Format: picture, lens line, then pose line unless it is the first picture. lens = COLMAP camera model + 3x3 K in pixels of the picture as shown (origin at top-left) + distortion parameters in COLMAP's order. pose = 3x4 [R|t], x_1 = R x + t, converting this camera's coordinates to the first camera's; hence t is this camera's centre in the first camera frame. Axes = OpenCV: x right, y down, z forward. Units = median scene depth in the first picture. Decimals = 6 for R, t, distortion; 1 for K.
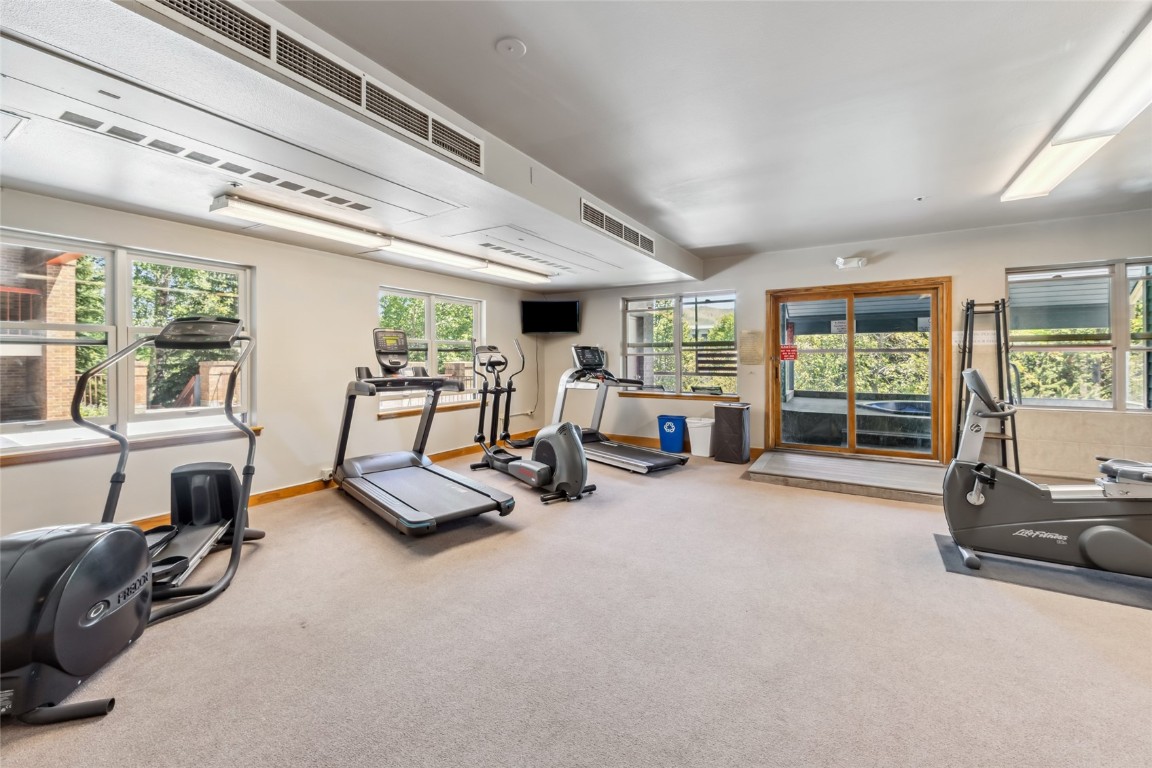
lens RADIAL K [[461.5, 0, 579.5], [0, 461.5, 360.0], [0, 0, 1]] dist [-0.001295, -0.000285]
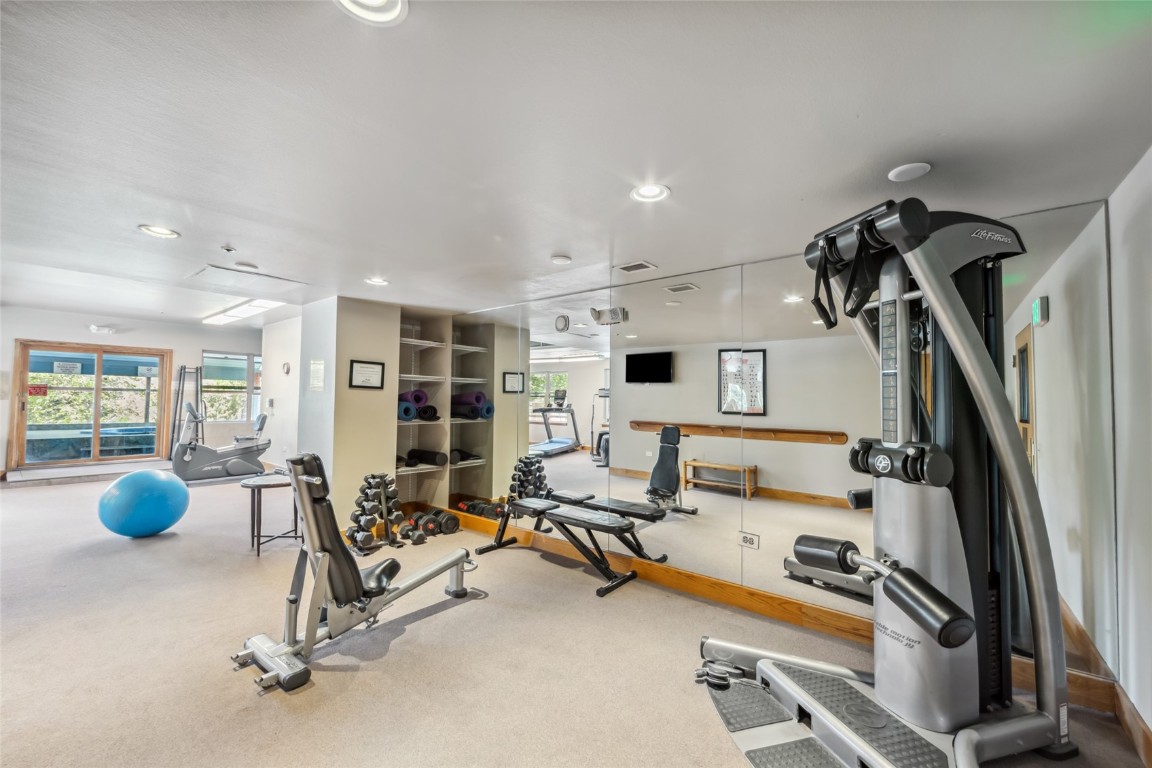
lens RADIAL K [[458.1, 0, 576.0], [0, 458.1, 384.0], [0, 0, 1]] dist [0.000054, -0.000068]
pose [[0.125550, 0.042931, 0.991158, -0.700085], [-0.009593, 0.999069, -0.042058, 0.006303], [-0.992041, -0.004228, 0.125845, -0.718535]]
